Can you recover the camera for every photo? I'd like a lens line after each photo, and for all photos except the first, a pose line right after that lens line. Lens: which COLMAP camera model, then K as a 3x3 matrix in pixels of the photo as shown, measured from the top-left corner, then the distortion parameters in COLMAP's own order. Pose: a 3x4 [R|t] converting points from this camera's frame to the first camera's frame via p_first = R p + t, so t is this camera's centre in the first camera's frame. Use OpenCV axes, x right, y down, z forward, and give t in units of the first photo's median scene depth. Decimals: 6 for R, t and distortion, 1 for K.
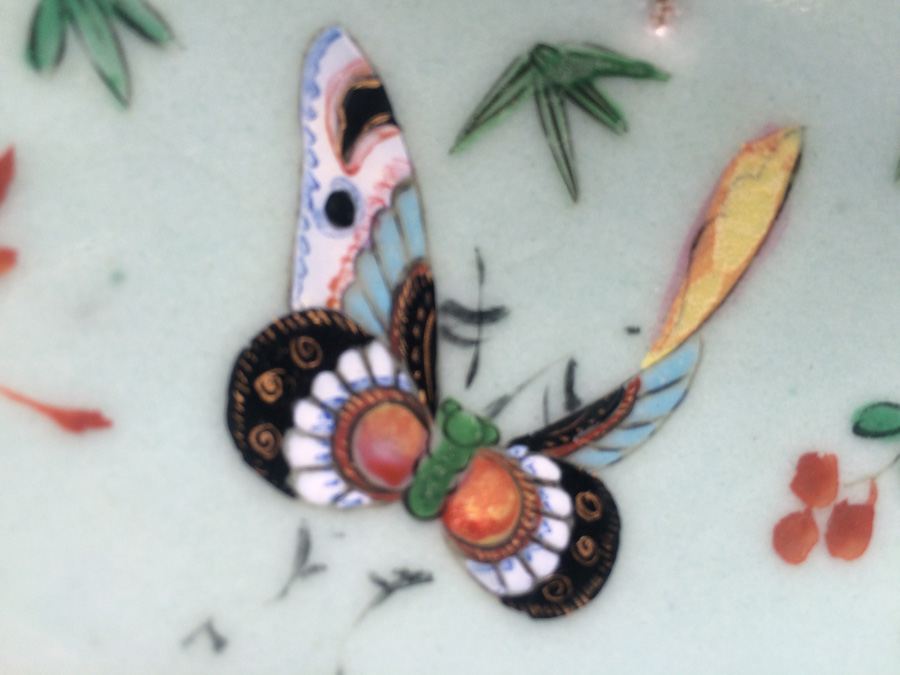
lens RADIAL K [[765.7, 0, 452.1], [0, 765.7, 337.6], [0, 0, 1]] dist [0.043142, -0.090911]
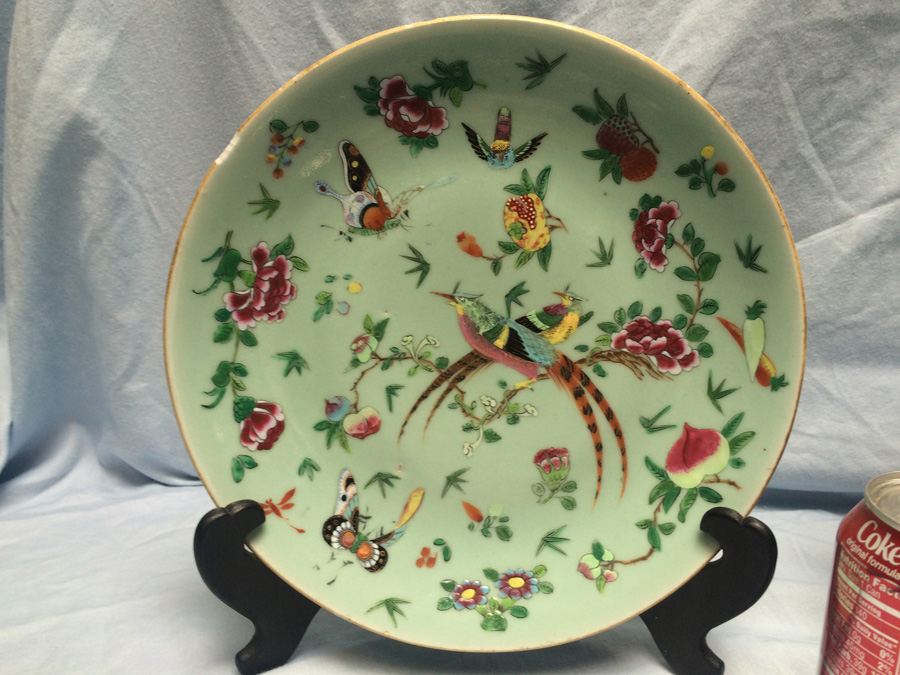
lens RADIAL K [[765.7, 0, 446.2], [0, 765.7, 339.1], [0, 0, 1]] dist [0.043142, -0.090911]
pose [[0.997455, 0.068220, -0.020703, 0.679091], [-0.070869, 0.980404, -0.183806, -0.334251], [0.007758, 0.184806, 0.982744, -5.033793]]
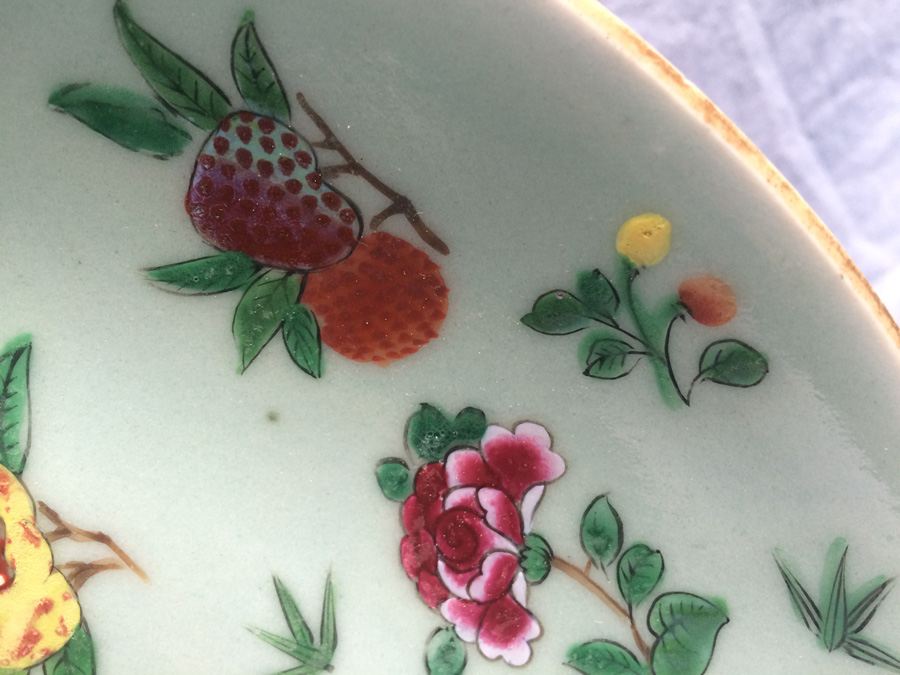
lens RADIAL K [[765.7, 0, 451.0], [0, 765.7, 317.9], [0, 0, 1]] dist [0.043142, -0.090911]
pose [[0.989936, -0.054960, 0.130404, 1.806710], [0.080862, 0.975931, -0.202532, -2.355257], [-0.116135, 0.211039, 0.970554, -1.174561]]
